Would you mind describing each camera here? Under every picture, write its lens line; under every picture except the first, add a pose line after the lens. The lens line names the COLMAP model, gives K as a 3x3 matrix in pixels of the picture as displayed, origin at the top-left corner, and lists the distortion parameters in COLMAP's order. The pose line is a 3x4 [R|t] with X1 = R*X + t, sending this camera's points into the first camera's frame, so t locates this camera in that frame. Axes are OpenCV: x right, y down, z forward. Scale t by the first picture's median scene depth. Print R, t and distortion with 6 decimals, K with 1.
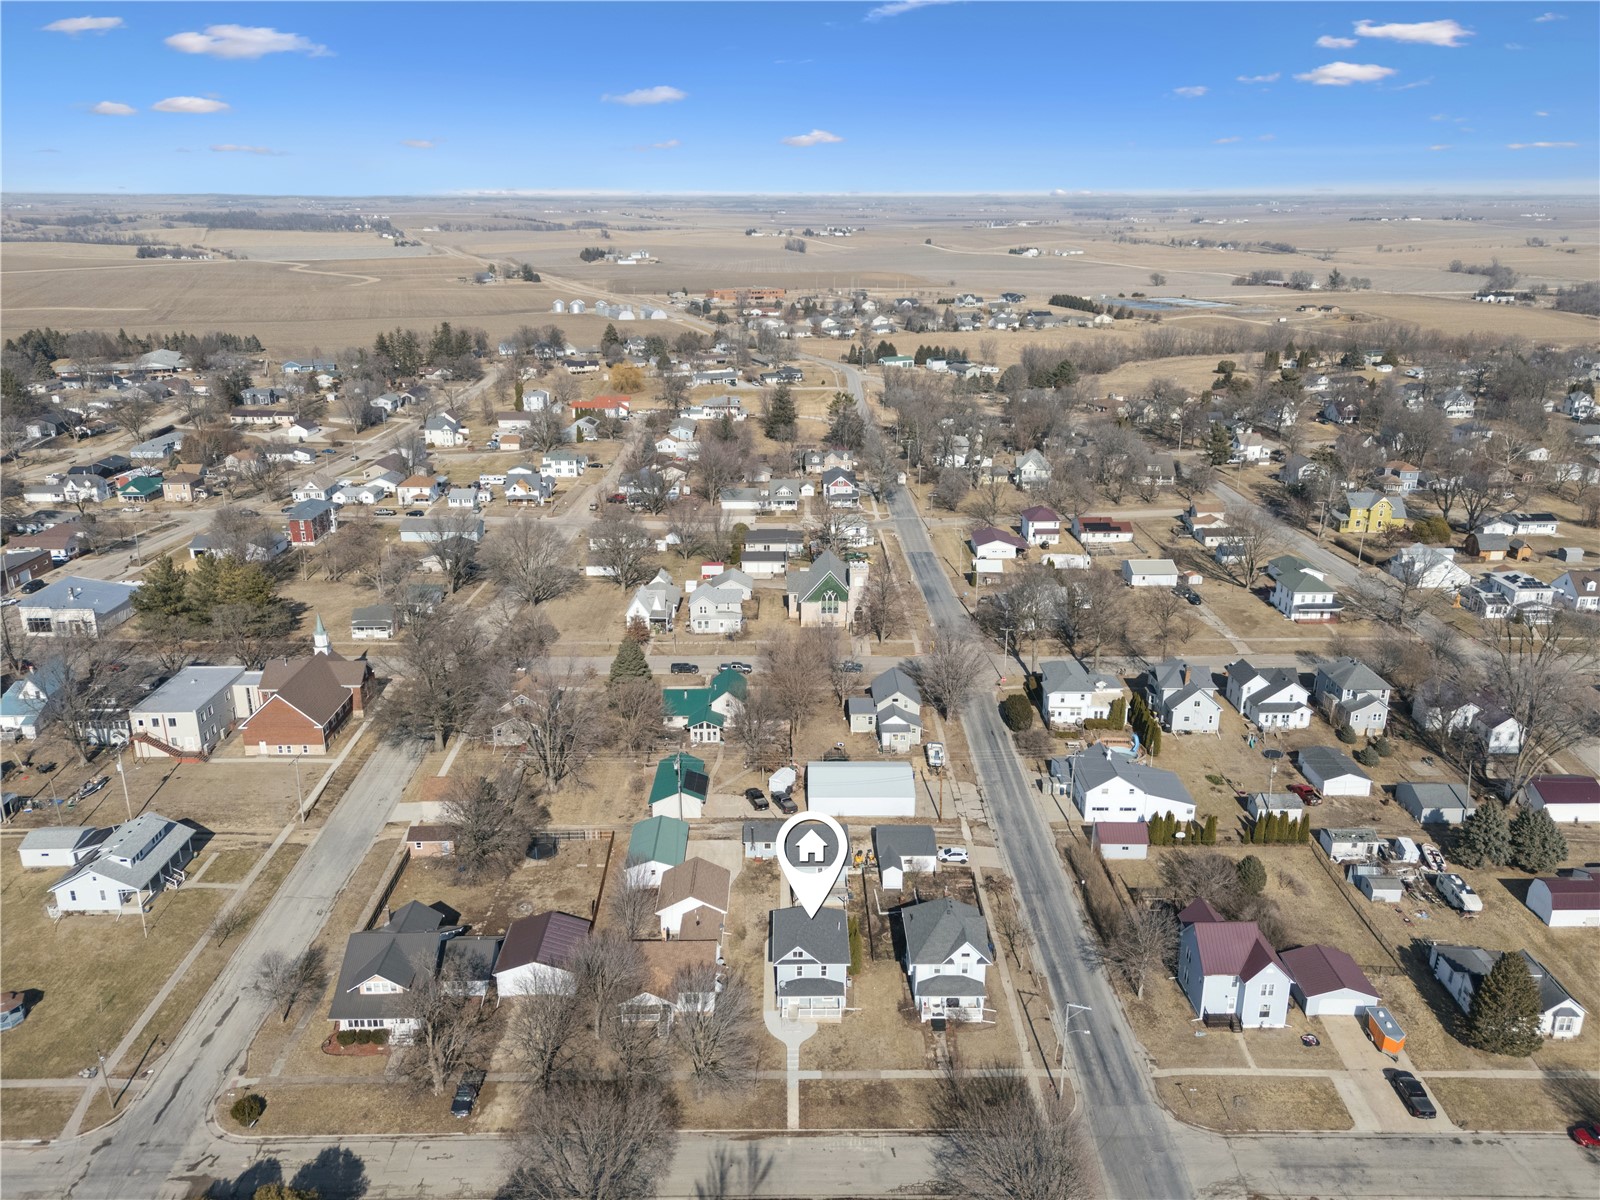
lens RADIAL K [[1166.4, 0, 805.8], [0, 1166.4, 603.0], [0, 0, 1]] dist [0.101557, -0.117294]
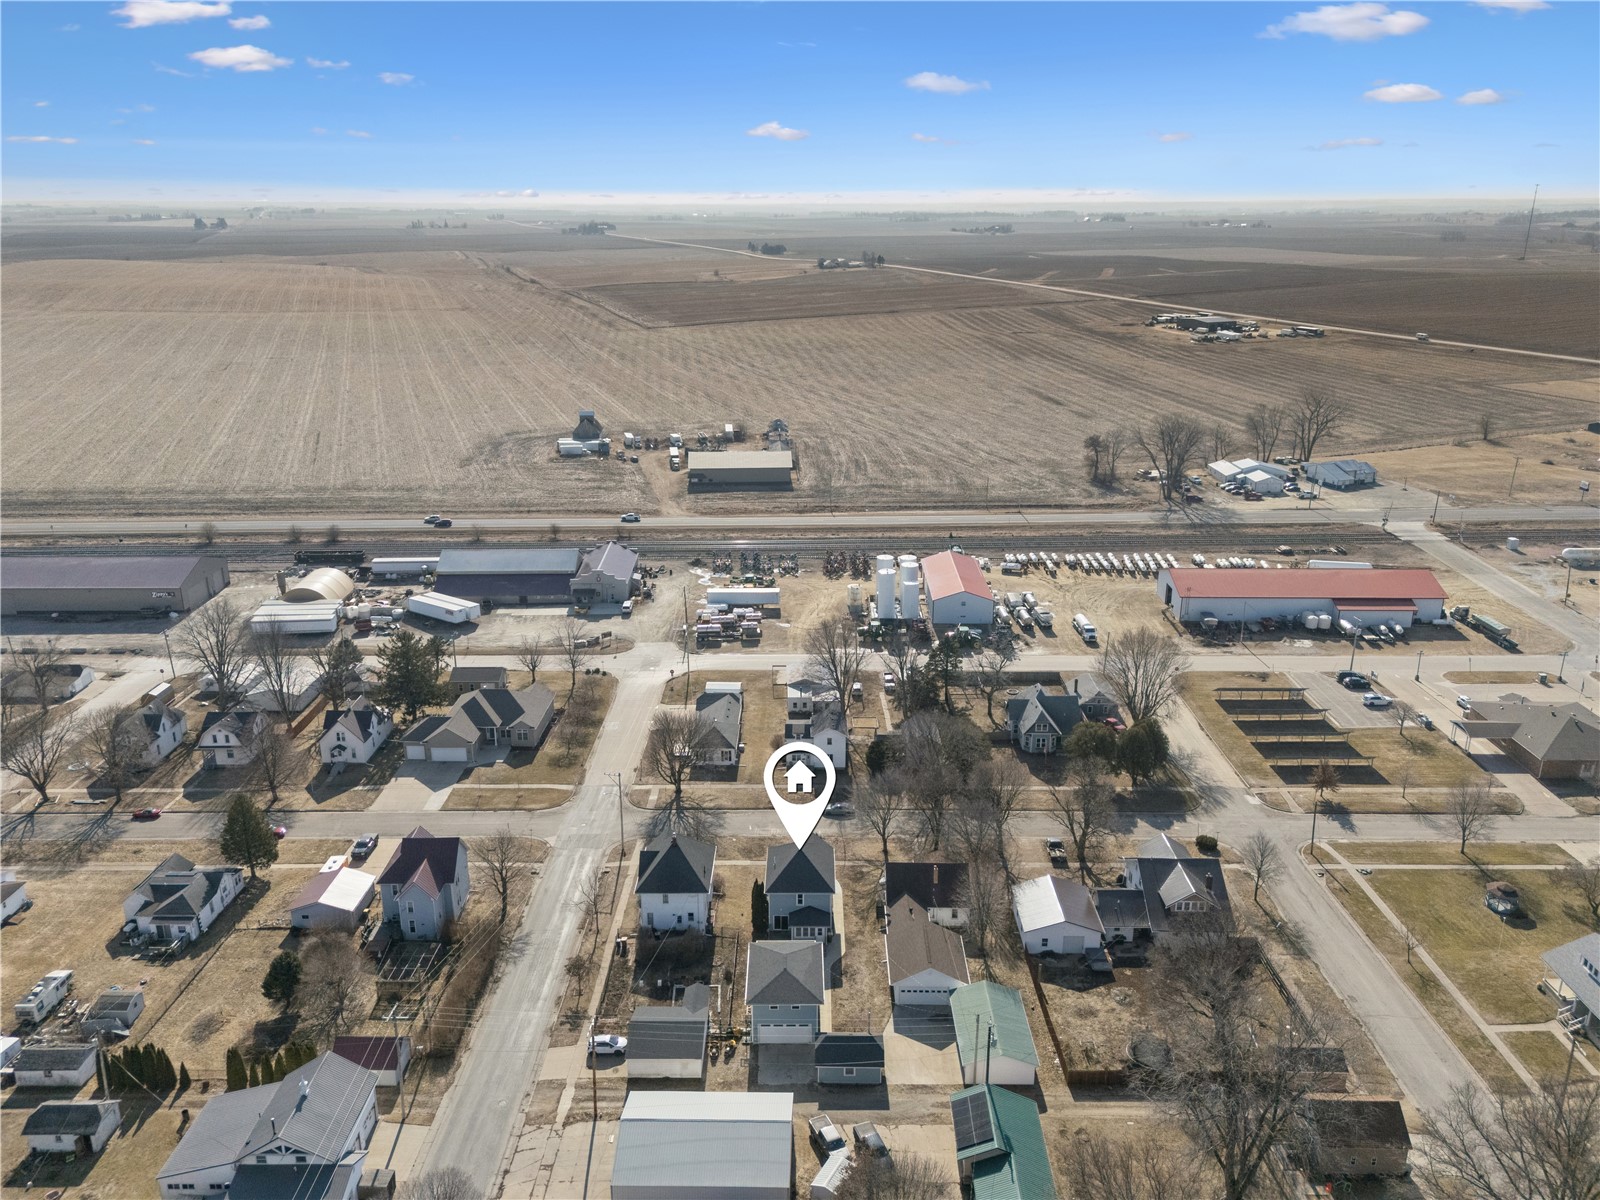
lens RADIAL K [[1184.7, 0, 803.4], [0, 1184.7, 579.4], [0, 0, 1]] dist [0.102117, -0.121093]
pose [[-0.999770, -0.007624, 0.020048, -0.012951], [0.005767, 0.804731, 0.593612, -0.400130], [-0.020659, 0.593591, -0.804502, 1.176900]]
